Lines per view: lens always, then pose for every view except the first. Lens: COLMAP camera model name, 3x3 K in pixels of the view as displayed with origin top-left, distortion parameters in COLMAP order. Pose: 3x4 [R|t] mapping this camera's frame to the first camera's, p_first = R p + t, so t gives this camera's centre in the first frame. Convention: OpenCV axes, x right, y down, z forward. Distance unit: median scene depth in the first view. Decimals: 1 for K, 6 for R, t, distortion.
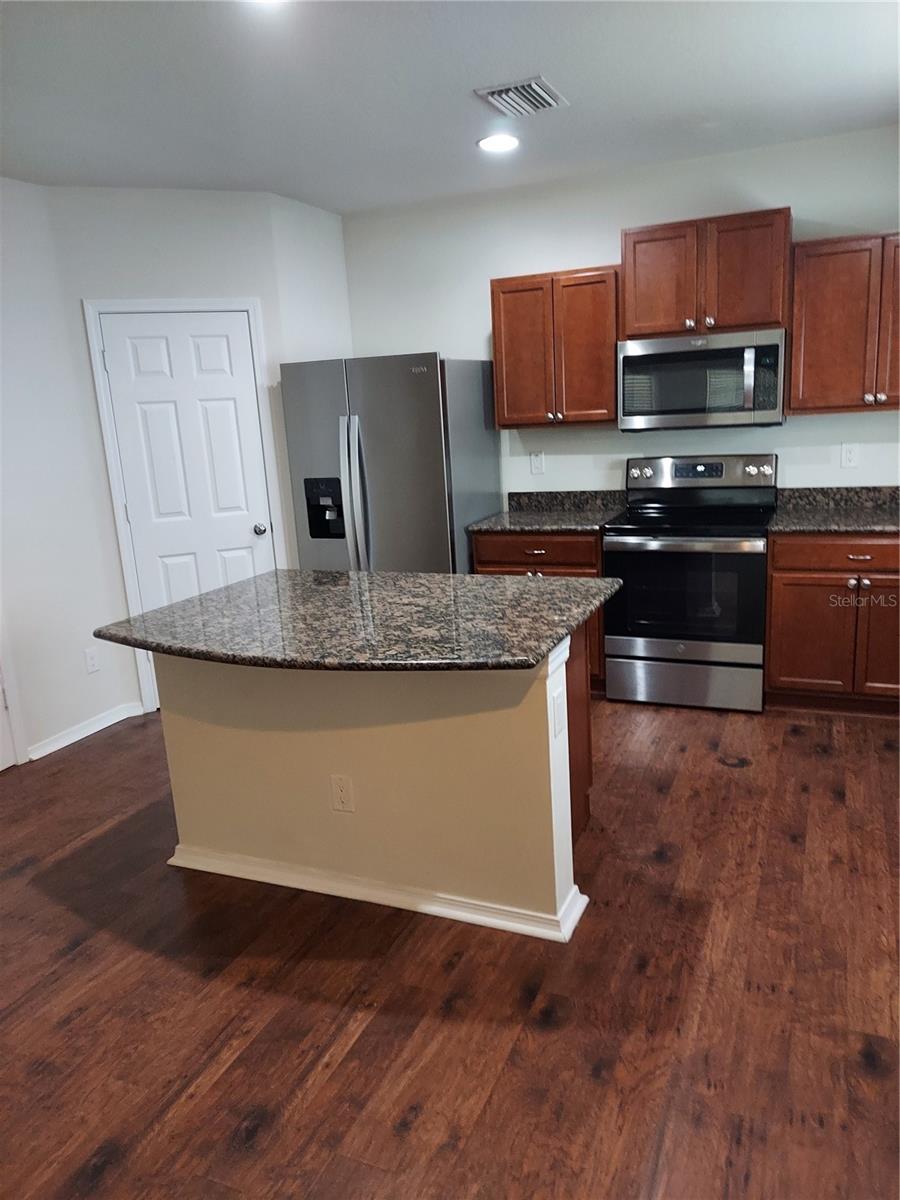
lens RADIAL K [[875.9, 0, 450.3], [0, 875.9, 603.6], [0, 0, 1]] dist [0.056924, -0.061149]
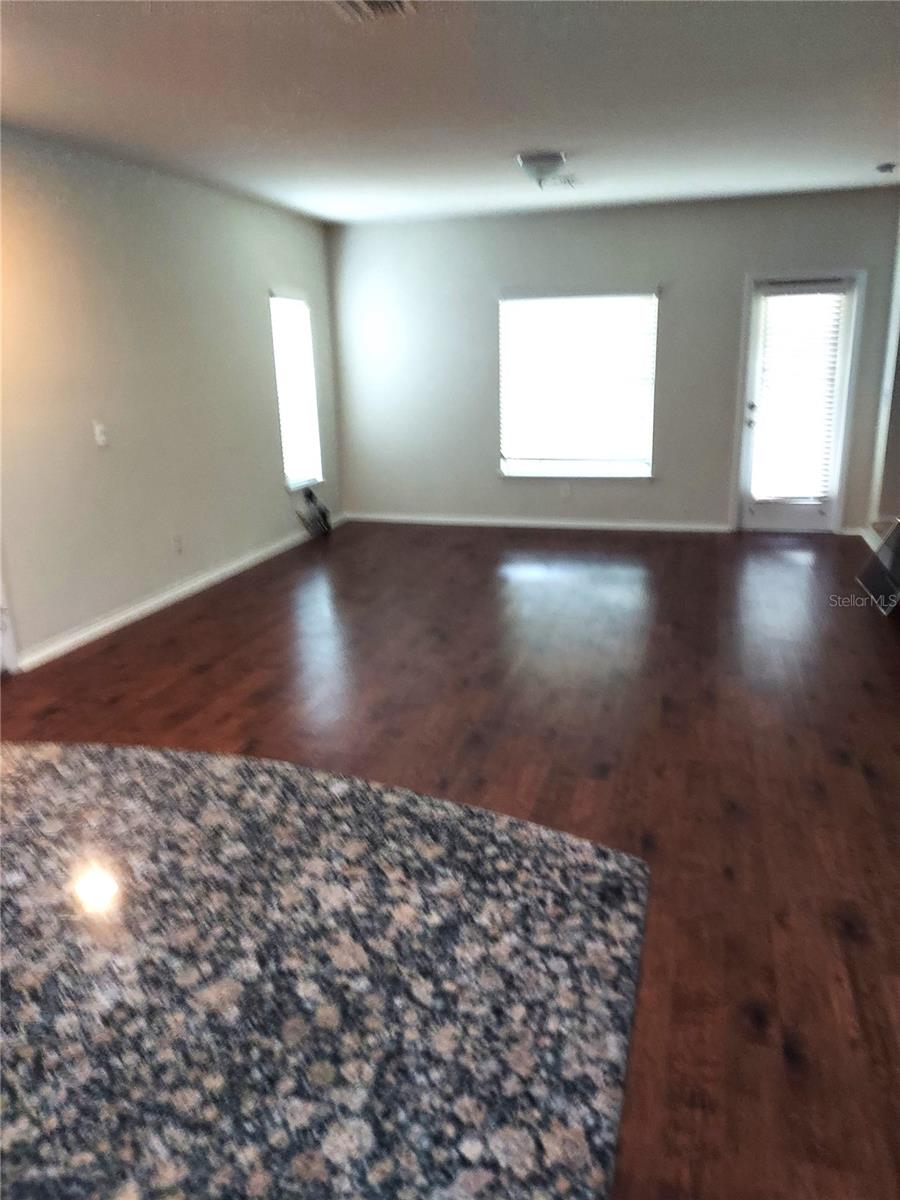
lens RADIAL K [[875.9, 0, 450.6], [0, 875.9, 607.1], [0, 0, 1]] dist [0.056924, -0.061149]
pose [[-0.988985, 0.110634, -0.098327, -0.214745], [0.047764, 0.867317, 0.495459, -0.215782], [0.140095, 0.485305, -0.863048, 0.975395]]
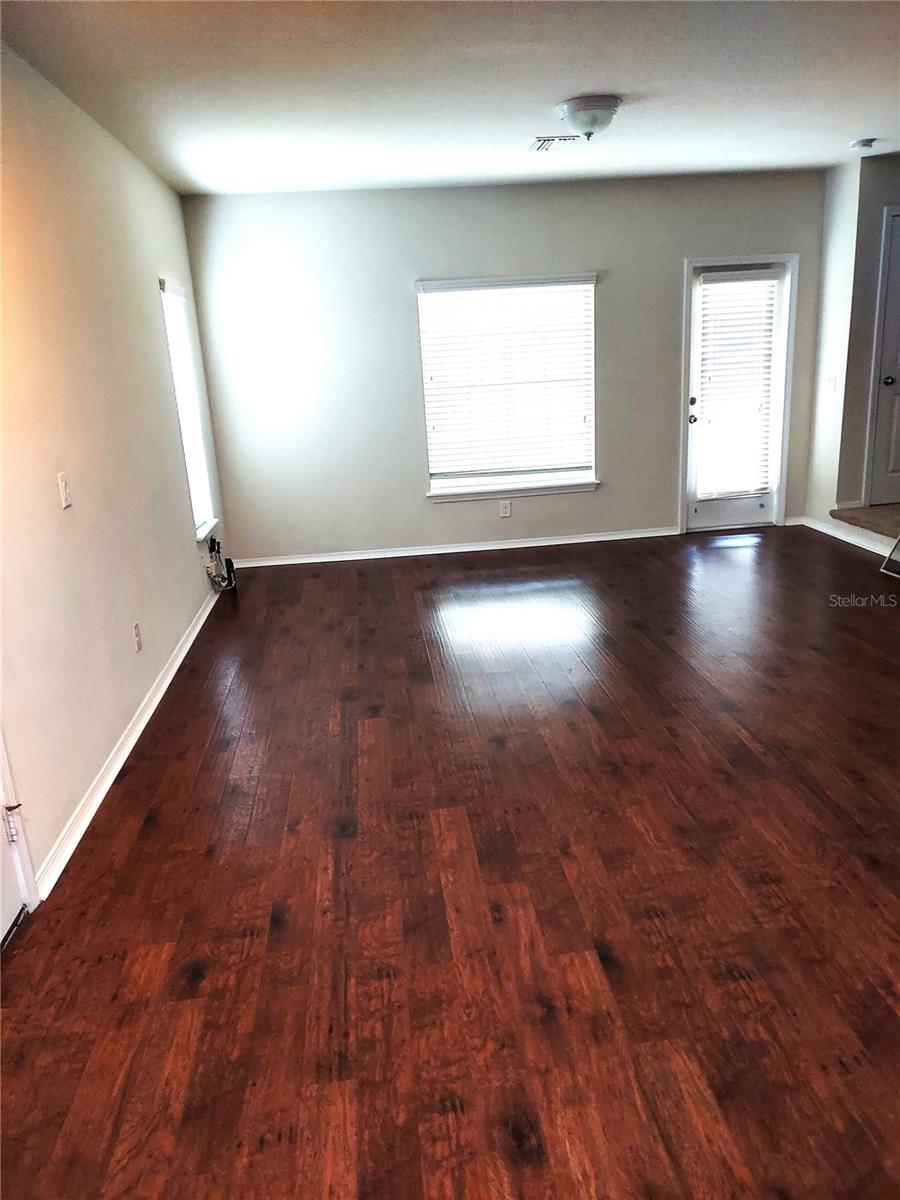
lens RADIAL K [[875.9, 0, 453.1], [0, 875.9, 608.4], [0, 0, 1]] dist [0.056924, -0.061149]
pose [[-0.865373, 0.239890, -0.439980, 0.233778], [-0.009254, 0.870179, 0.492649, -0.126027], [0.501043, 0.430396, -0.750809, 0.483549]]
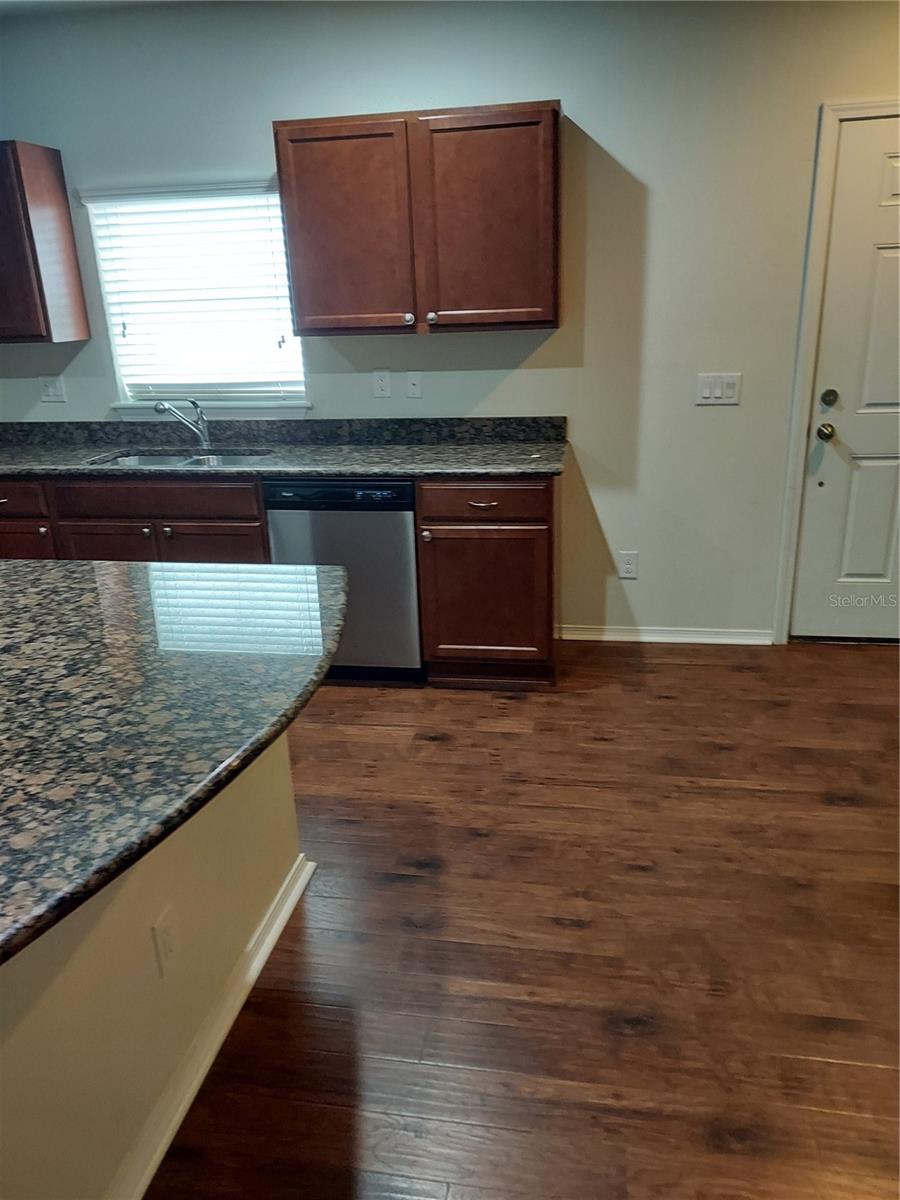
lens RADIAL K [[875.9, 0, 448.3], [0, 875.9, 615.0], [0, 0, 1]] dist [0.056924, -0.061149]
pose [[-0.228162, -0.269734, 0.935514, -0.517226], [0.266501, 0.906860, 0.326469, -0.104805], [-0.936440, 0.323803, -0.135027, 0.622480]]
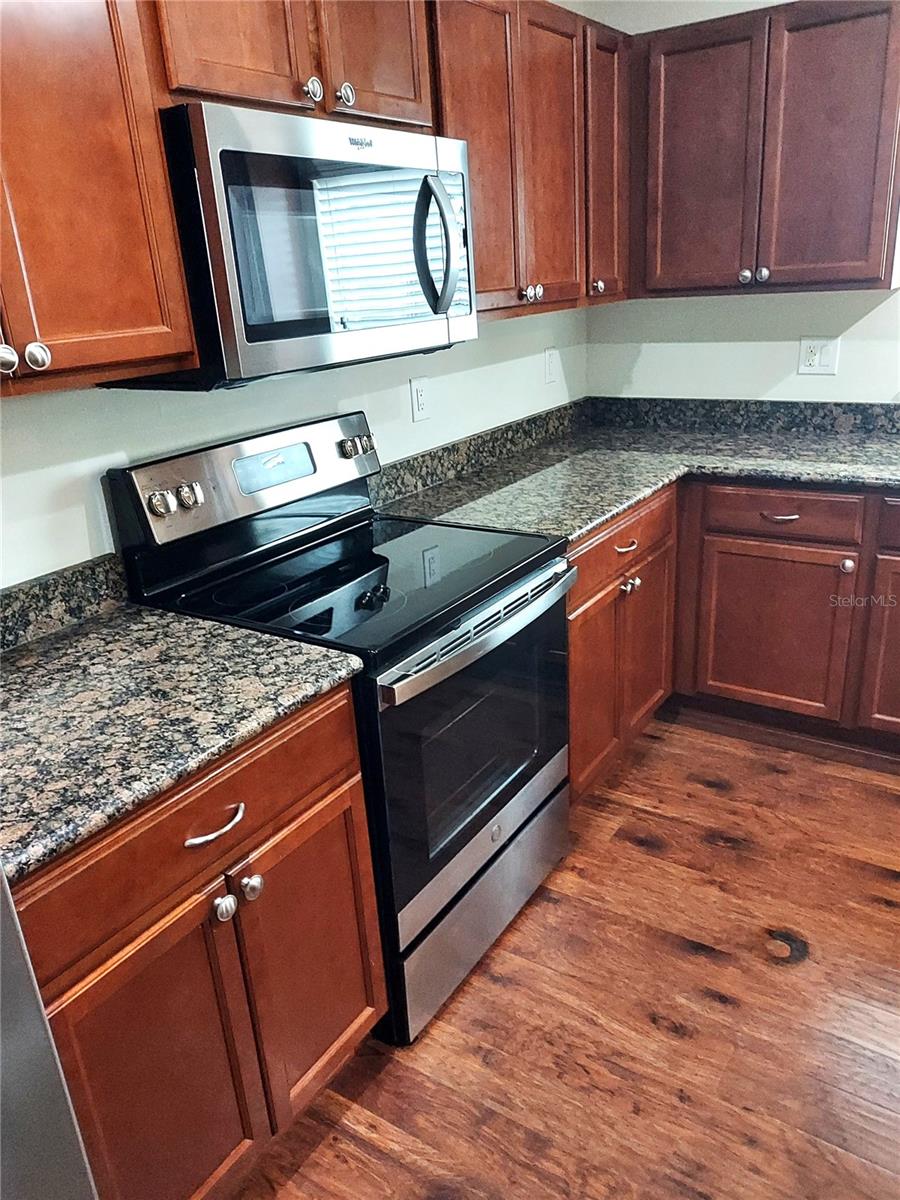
lens RADIAL K [[875.9, 0, 458.9], [0, 875.9, 606.0], [0, 0, 1]] dist [0.056924, -0.061149]
pose [[0.176201, -0.307312, 0.935154, -0.165870], [0.268626, 0.928970, 0.254665, -0.213488], [-0.946992, 0.206334, 0.246237, 1.005482]]
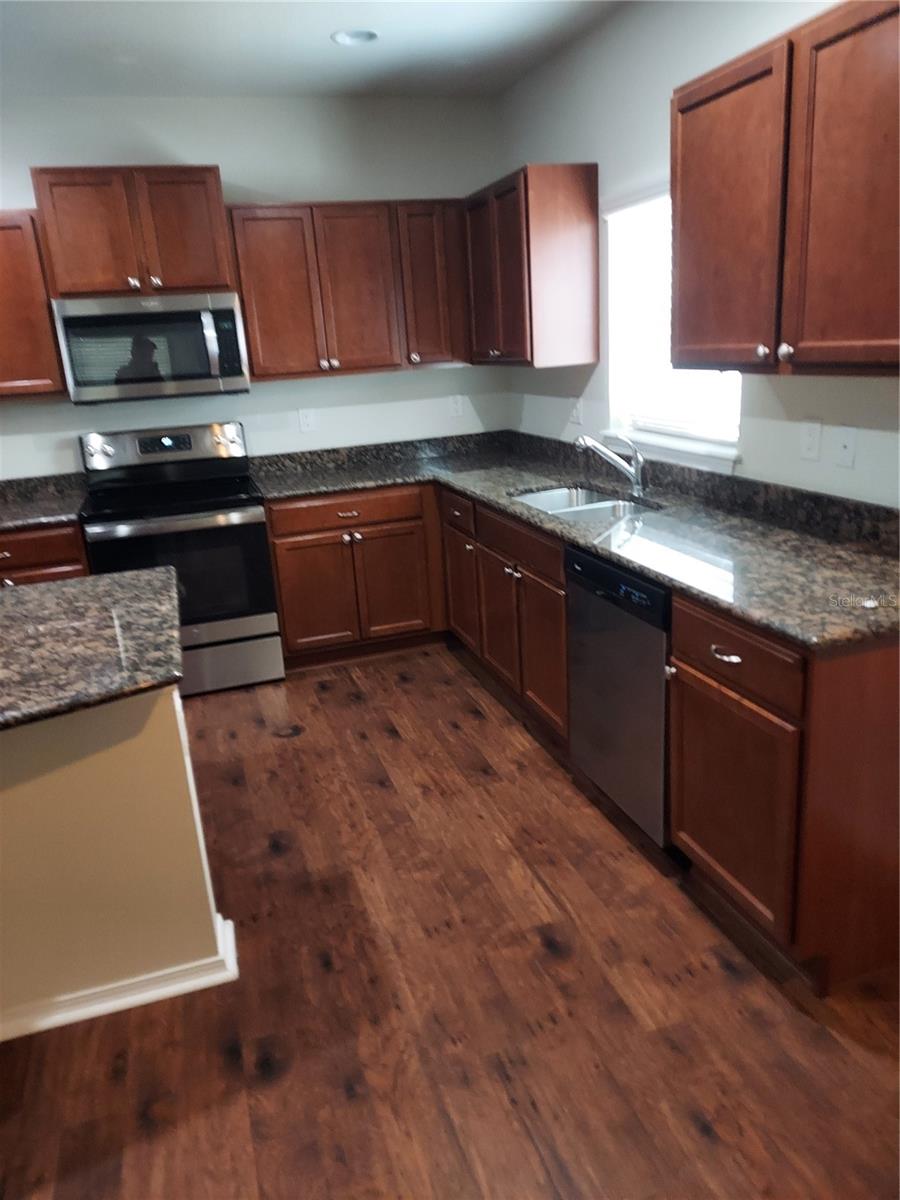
lens RADIAL K [[875.9, 0, 460.1], [0, 875.9, 598.6], [0, 0, 1]] dist [0.056924, -0.061149]
pose [[0.748885, -0.184492, 0.636501, -0.133973], [0.172160, 0.981652, 0.081978, -0.015803], [-0.639947, 0.048188, 0.766907, 0.111107]]
